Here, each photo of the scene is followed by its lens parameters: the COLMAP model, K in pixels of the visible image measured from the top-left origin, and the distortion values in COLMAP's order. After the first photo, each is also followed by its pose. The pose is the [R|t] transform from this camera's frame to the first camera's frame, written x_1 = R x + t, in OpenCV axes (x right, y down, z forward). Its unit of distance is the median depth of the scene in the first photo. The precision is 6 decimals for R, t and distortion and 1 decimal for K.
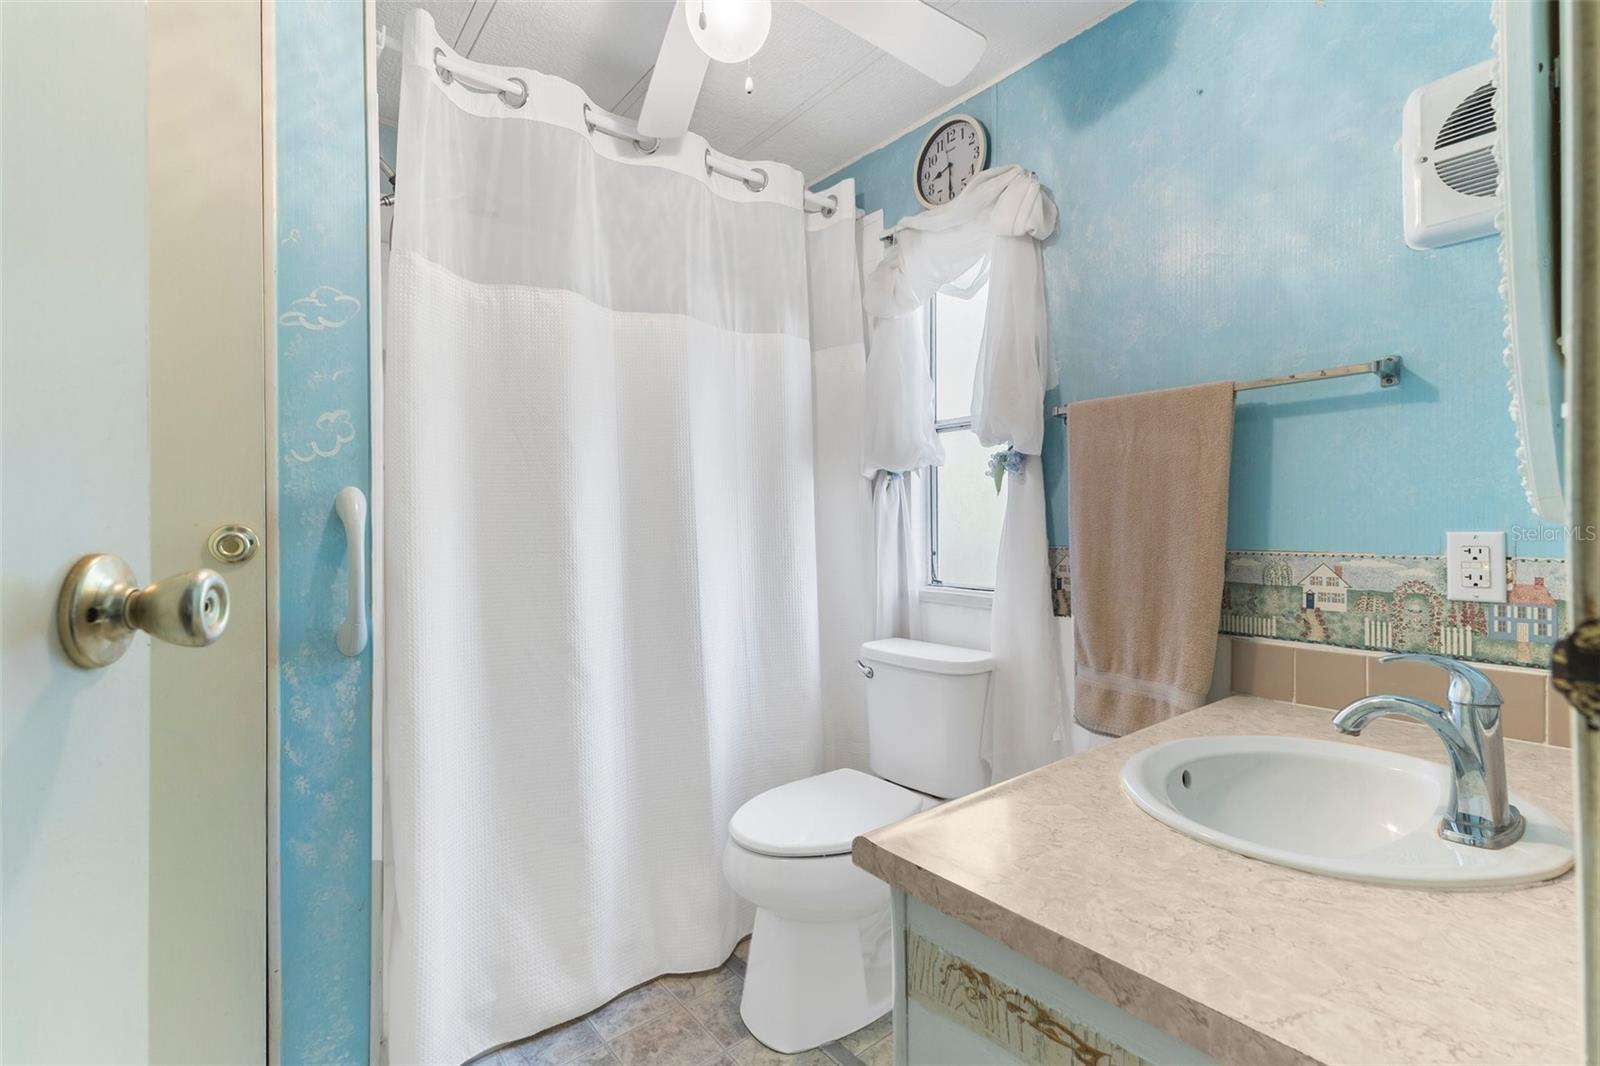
lens RADIAL K [[706.0, 0, 802.0], [0, 706.0, 527.8], [0, 0, 1]] dist [0.016551, -0.005311]
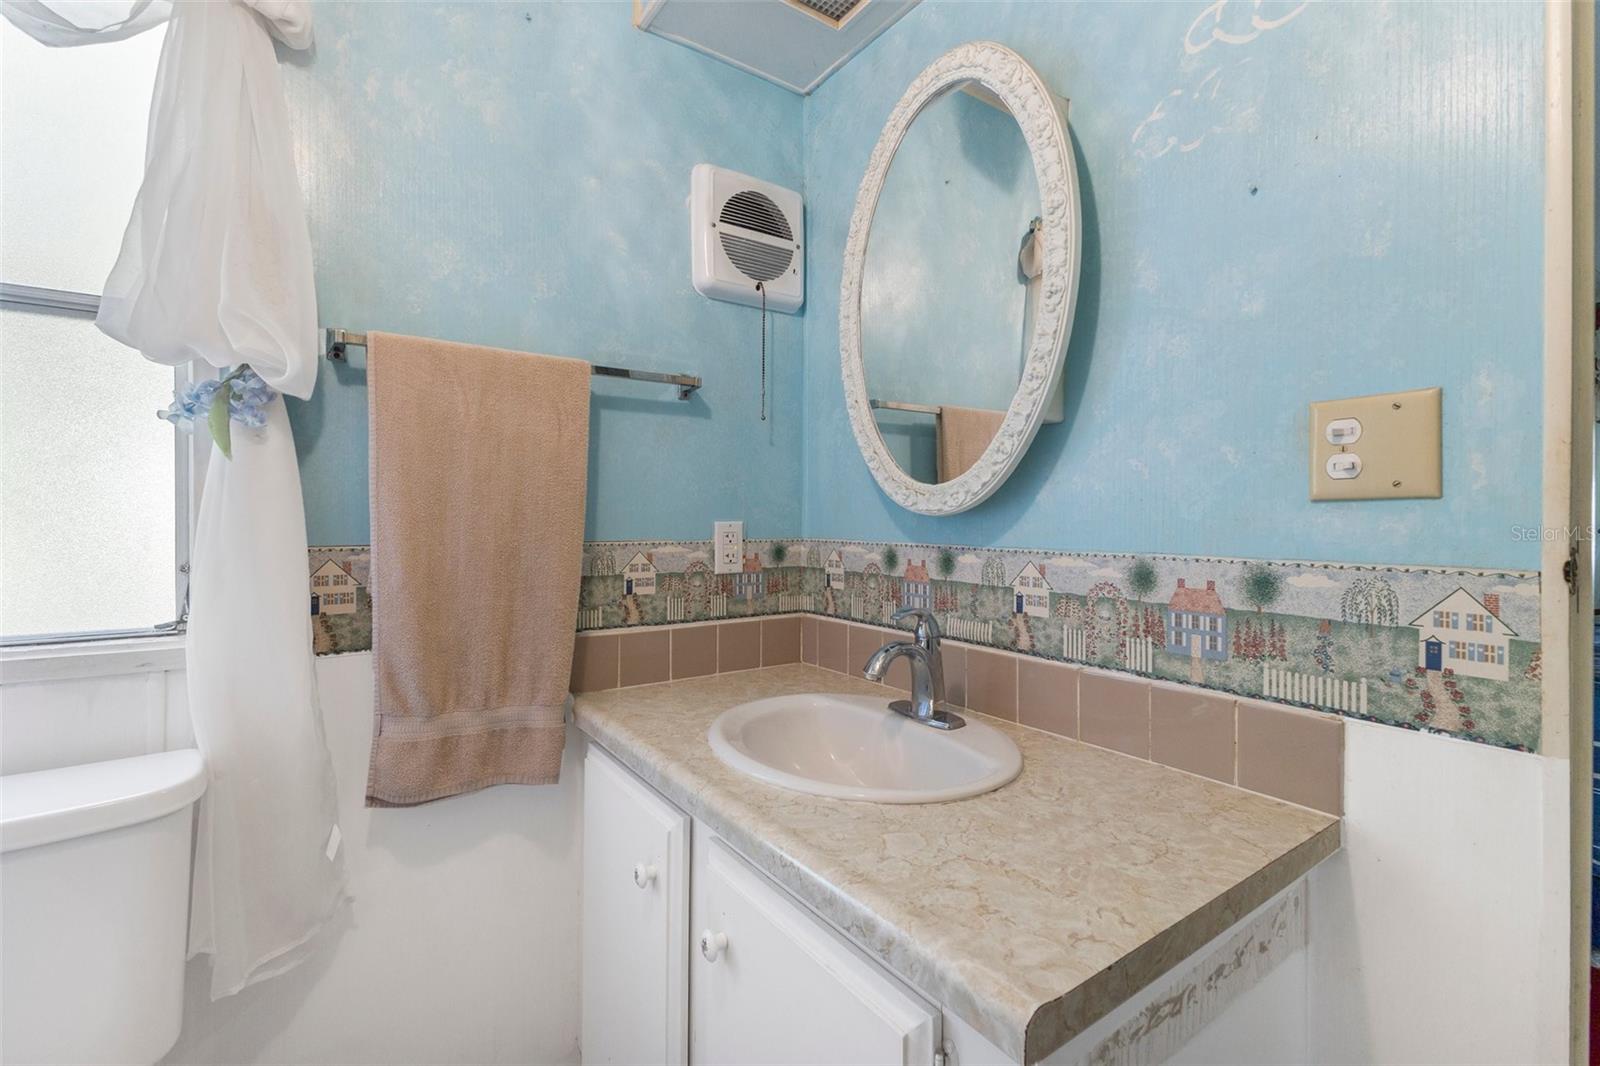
lens RADIAL K [[706.0, 0, 803.0], [0, 706.0, 524.3], [0, 0, 1]] dist [0.016551, -0.005311]
pose [[0.067665, -0.007315, 0.997681, -0.369115], [-0.001290, 0.999972, 0.007419, 0.000478], [-0.997707, -0.001789, 0.067654, 0.770552]]
